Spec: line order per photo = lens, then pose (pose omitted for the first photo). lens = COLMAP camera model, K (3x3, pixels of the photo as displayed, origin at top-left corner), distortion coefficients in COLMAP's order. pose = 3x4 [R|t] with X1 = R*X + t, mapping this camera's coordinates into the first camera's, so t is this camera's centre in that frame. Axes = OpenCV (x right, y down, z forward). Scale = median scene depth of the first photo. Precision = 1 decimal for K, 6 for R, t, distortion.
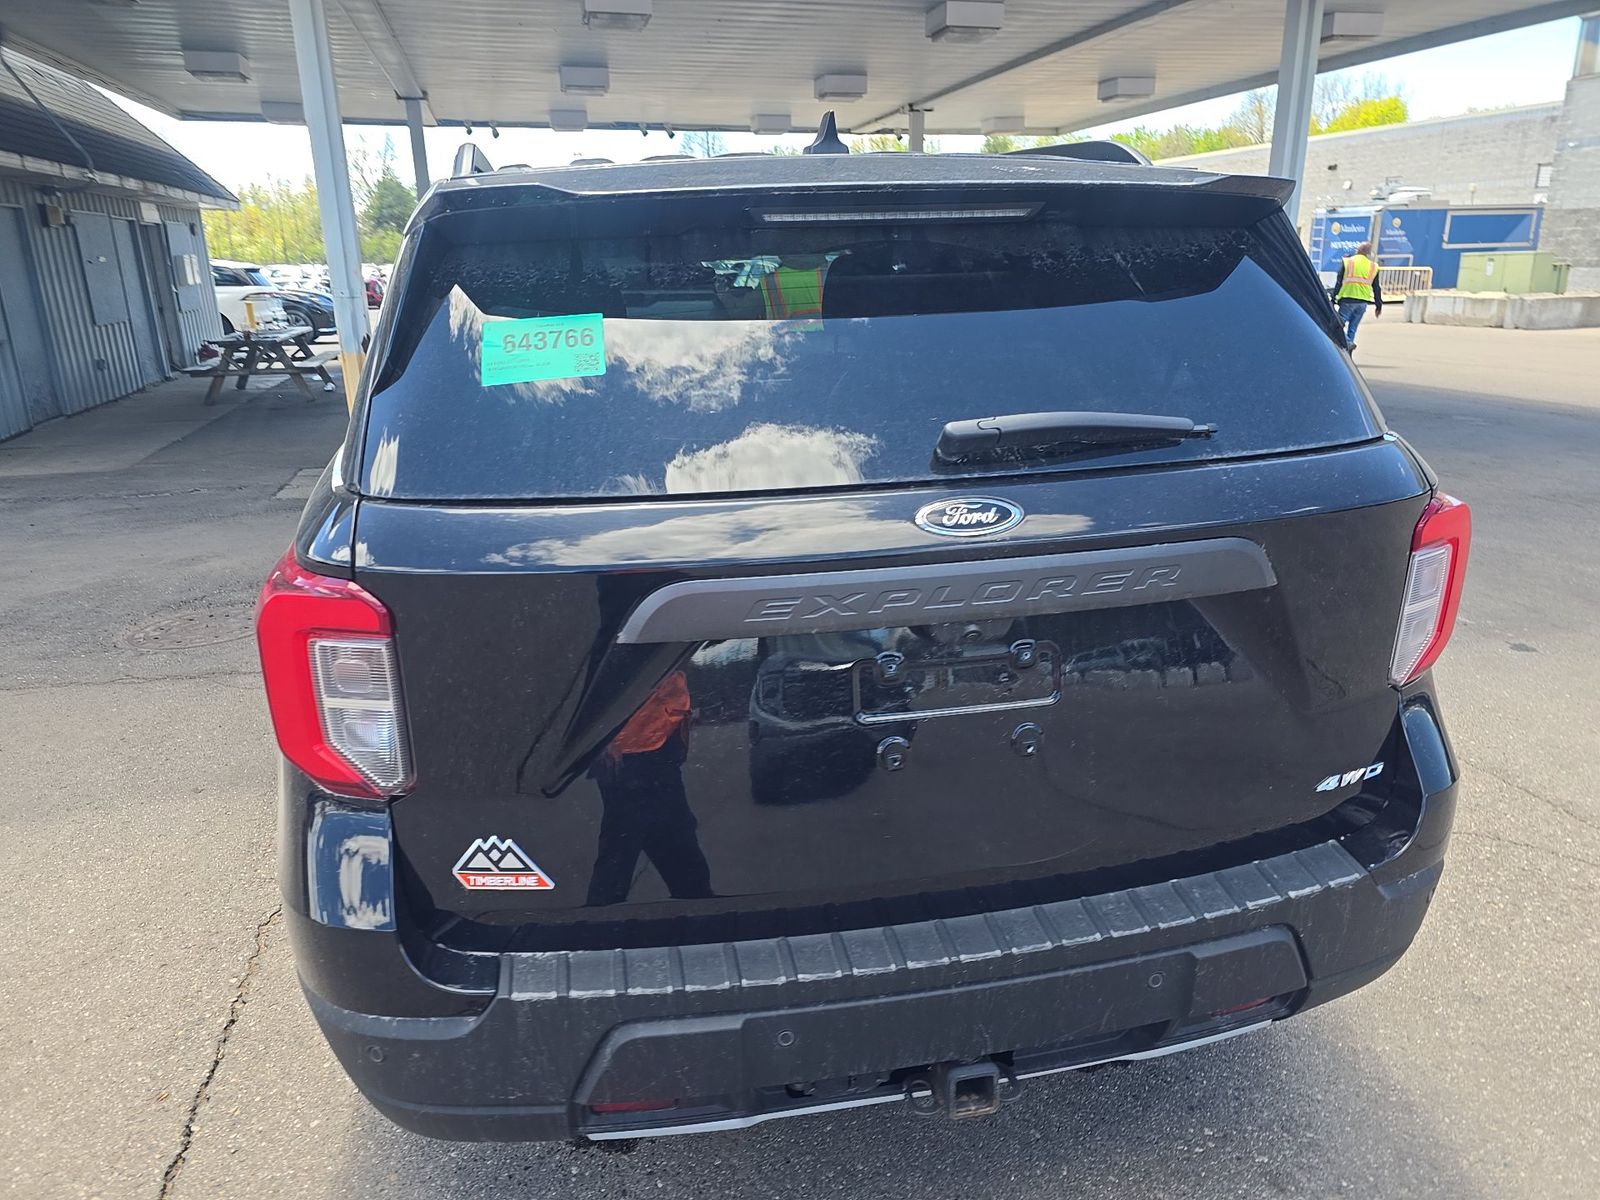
lens RADIAL K [[1096.2, 0, 797.4], [0, 1096.2, 601.5], [0, 0, 1]] dist [0.038217, -0.025616]
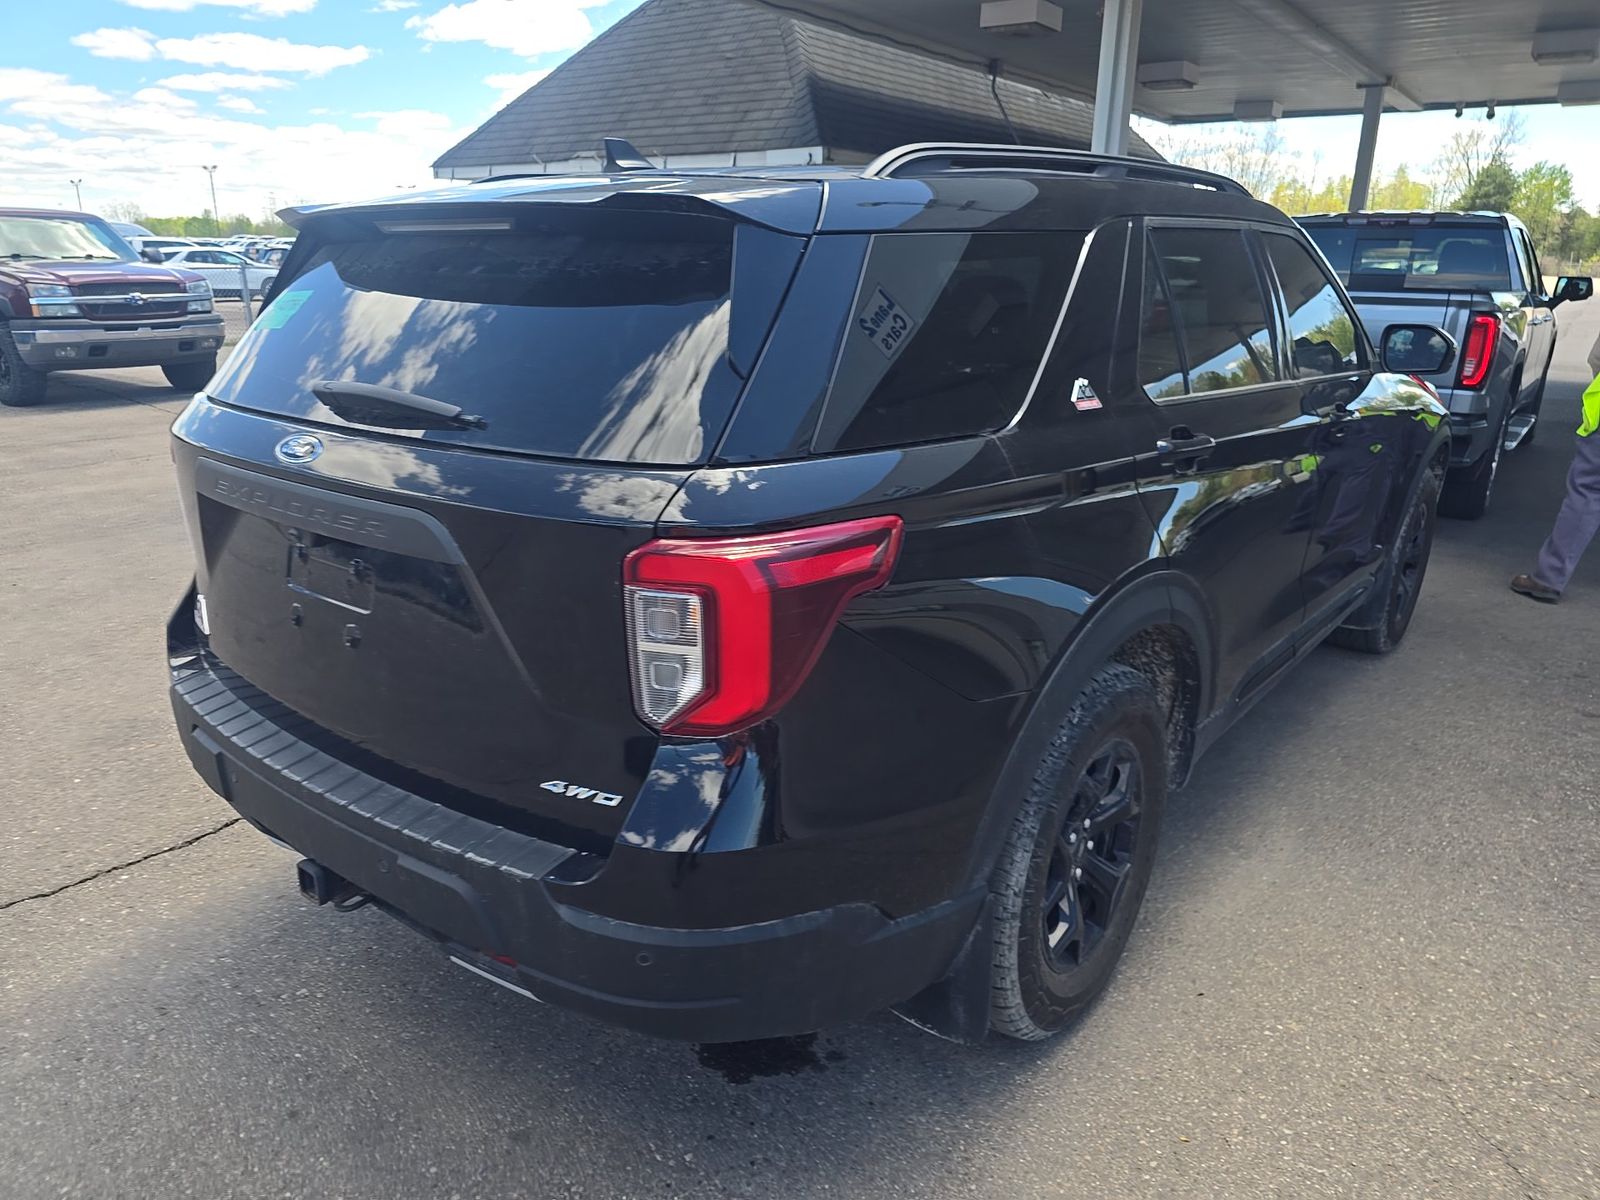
lens RADIAL K [[1096.2, 0, 793.2], [0, 1096.2, 599.4], [0, 0, 1]] dist [0.038217, -0.025616]
pose [[0.627947, 0.252771, -0.736063, 1.462128], [-0.249761, 0.961211, 0.117014, -0.194208], [0.737090, 0.110362, 0.666722, 0.512200]]
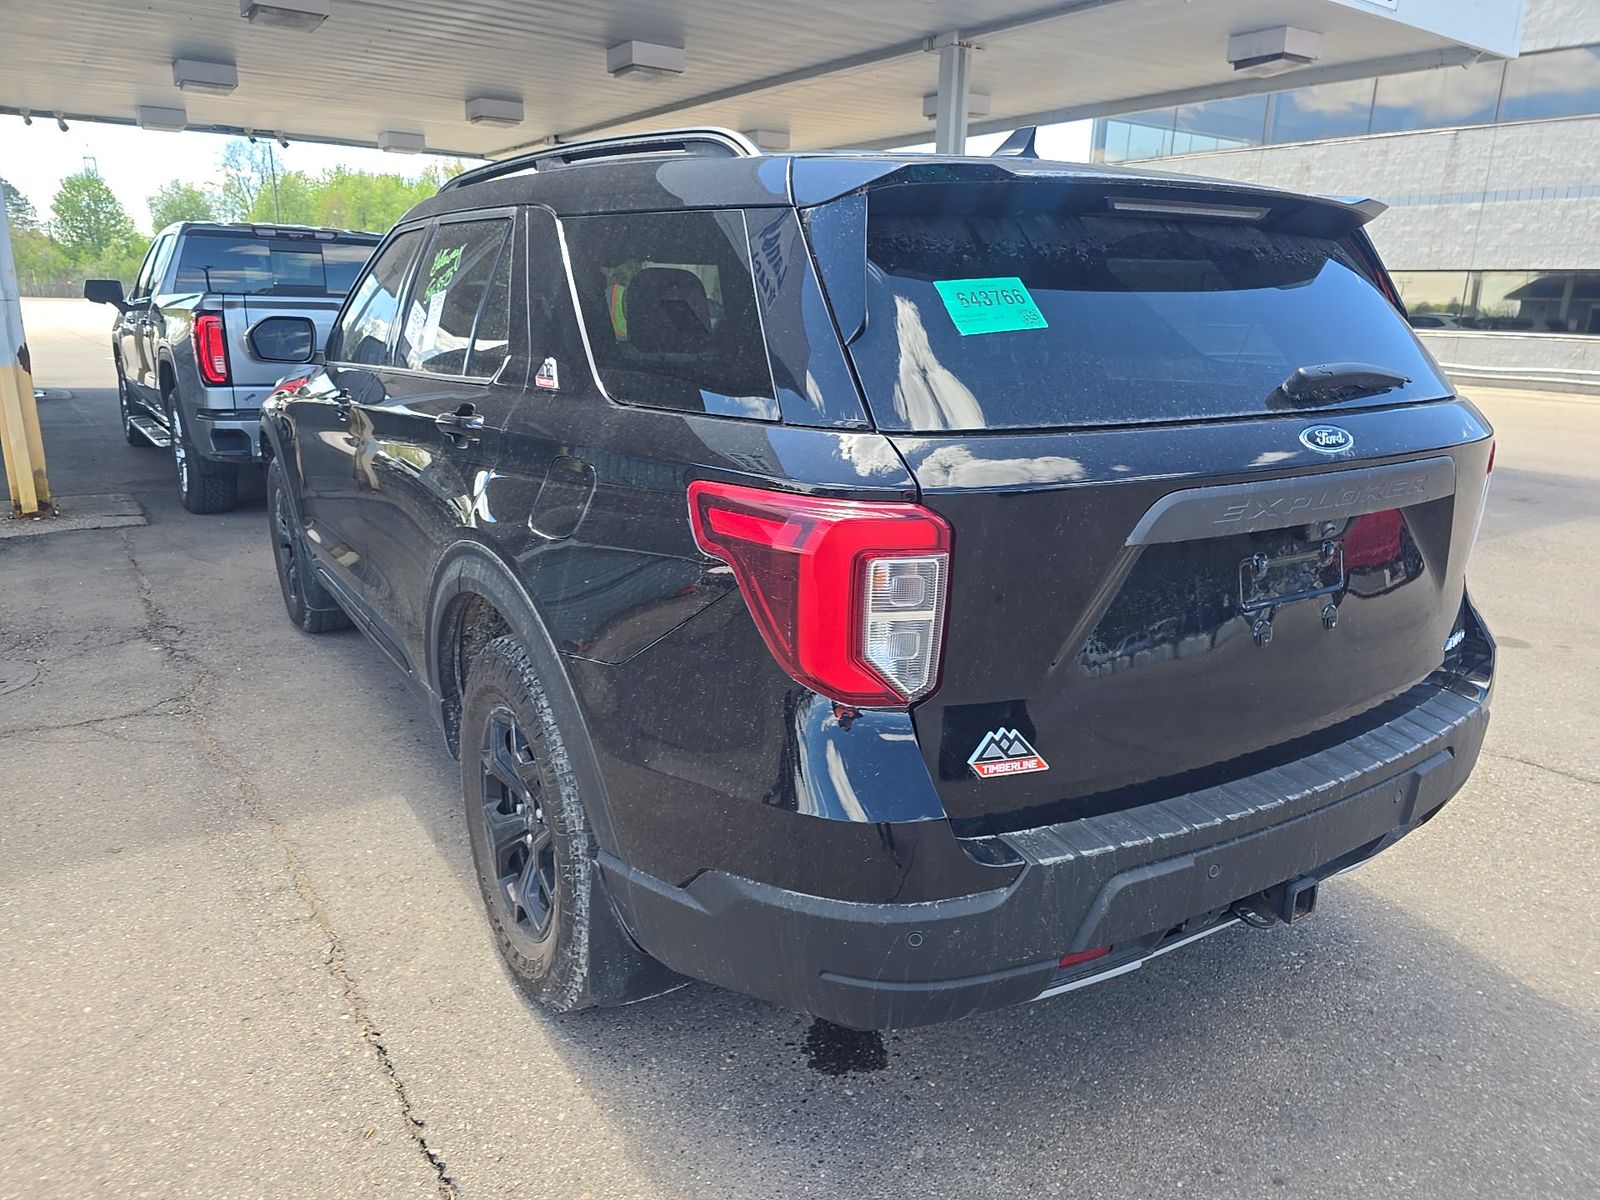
lens RADIAL K [[1096.2, 0, 795.0], [0, 1096.2, 597.2], [0, 0, 1]] dist [0.038217, -0.025616]
pose [[0.932986, -0.062288, 0.354482, -0.801606], [0.074813, 0.996961, -0.021725, 0.080296], [-0.352052, 0.046789, 0.934810, 0.006634]]
